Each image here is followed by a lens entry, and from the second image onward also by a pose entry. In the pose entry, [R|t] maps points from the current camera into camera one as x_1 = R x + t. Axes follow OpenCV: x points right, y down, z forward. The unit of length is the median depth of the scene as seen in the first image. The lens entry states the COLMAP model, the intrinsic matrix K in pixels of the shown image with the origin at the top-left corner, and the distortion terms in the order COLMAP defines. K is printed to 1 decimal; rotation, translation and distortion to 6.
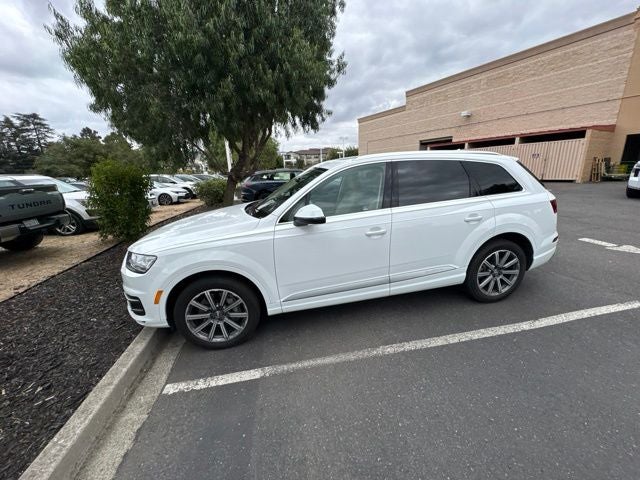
lens RADIAL K [[256.1, 0, 319.0], [0, 256.1, 236.9], [0, 0, 1]] dist [-0.004047, 0.000598]
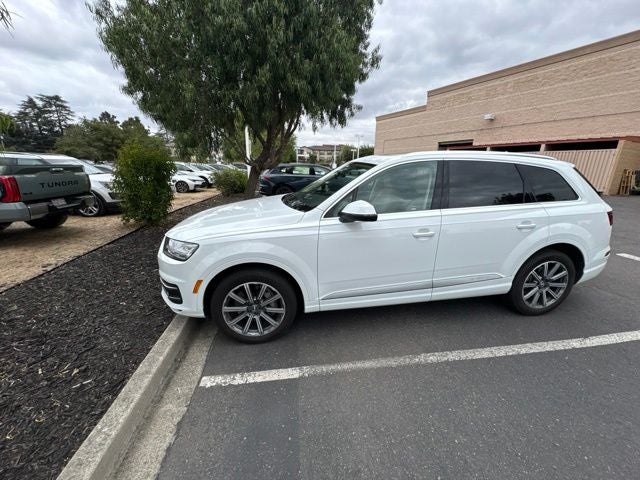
lens RADIAL K [[256.1, 0, 319.1], [0, 256.1, 236.8], [0, 0, 1]] dist [-0.004047, 0.000598]
pose [[0.997549, 0.064403, -0.027337, -0.123204], [-0.064037, 0.997849, 0.014053, 0.003624], [0.028184, -0.012268, 0.999527, 0.035706]]
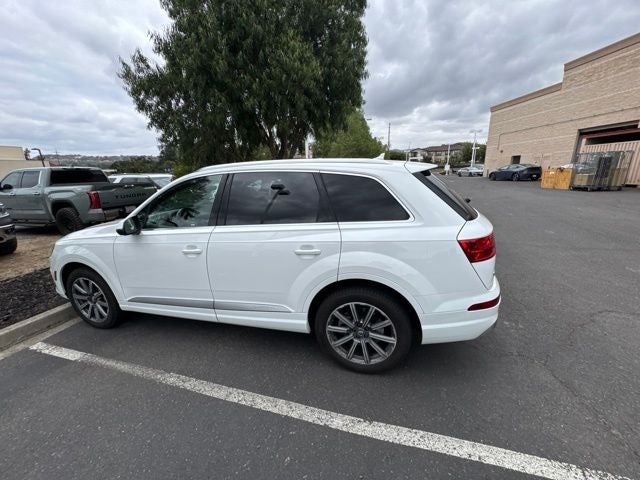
lens RADIAL K [[256.1, 0, 318.3], [0, 256.1, 235.6], [0, 0, 1]] dist [-0.004047, 0.000598]
pose [[0.888605, 0.119424, -0.442854, 0.913727], [-0.117797, 0.992545, 0.031293, -0.137995], [0.443290, 0.024360, 0.896047, 0.332152]]
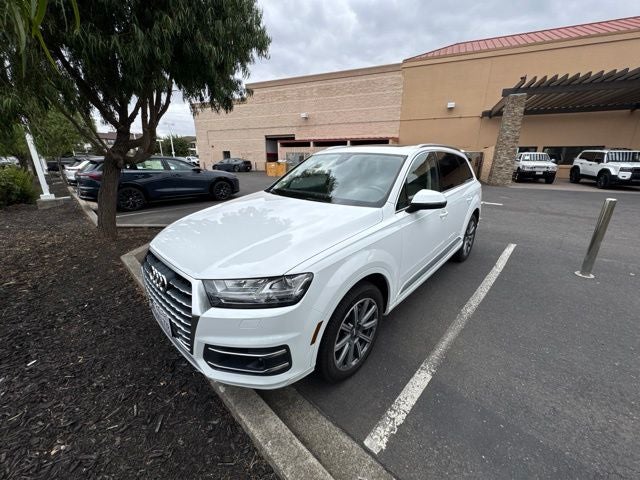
lens RADIAL K [[256.1, 0, 319.6], [0, 256.1, 237.4], [0, 0, 1]] dist [-0.004047, 0.000598]
pose [[0.805737, -0.128026, 0.578271, -0.783079], [0.114726, 0.991603, 0.059682, -0.040234], [-0.581056, 0.018255, 0.813659, 0.357865]]
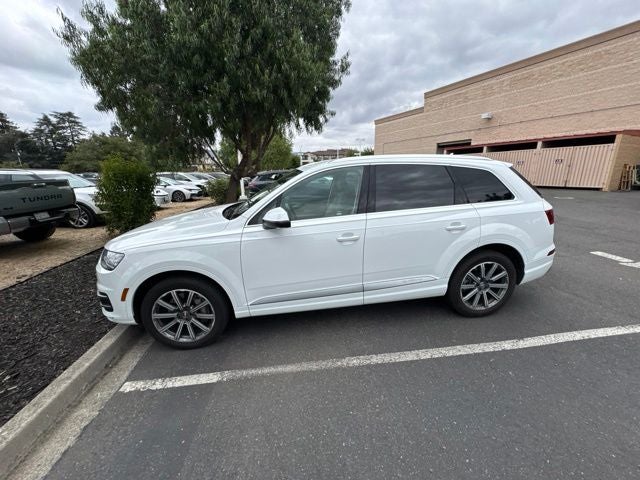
lens RADIAL K [[256.1, 0, 319.0], [0, 256.1, 236.8], [0, 0, 1]] dist [-0.004047, 0.000598]
pose [[0.997577, 0.037353, -0.058690, 0.150825], [-0.037532, 0.999294, -0.001945, -0.015456], [0.058576, 0.004143, 0.998274, 0.029403]]
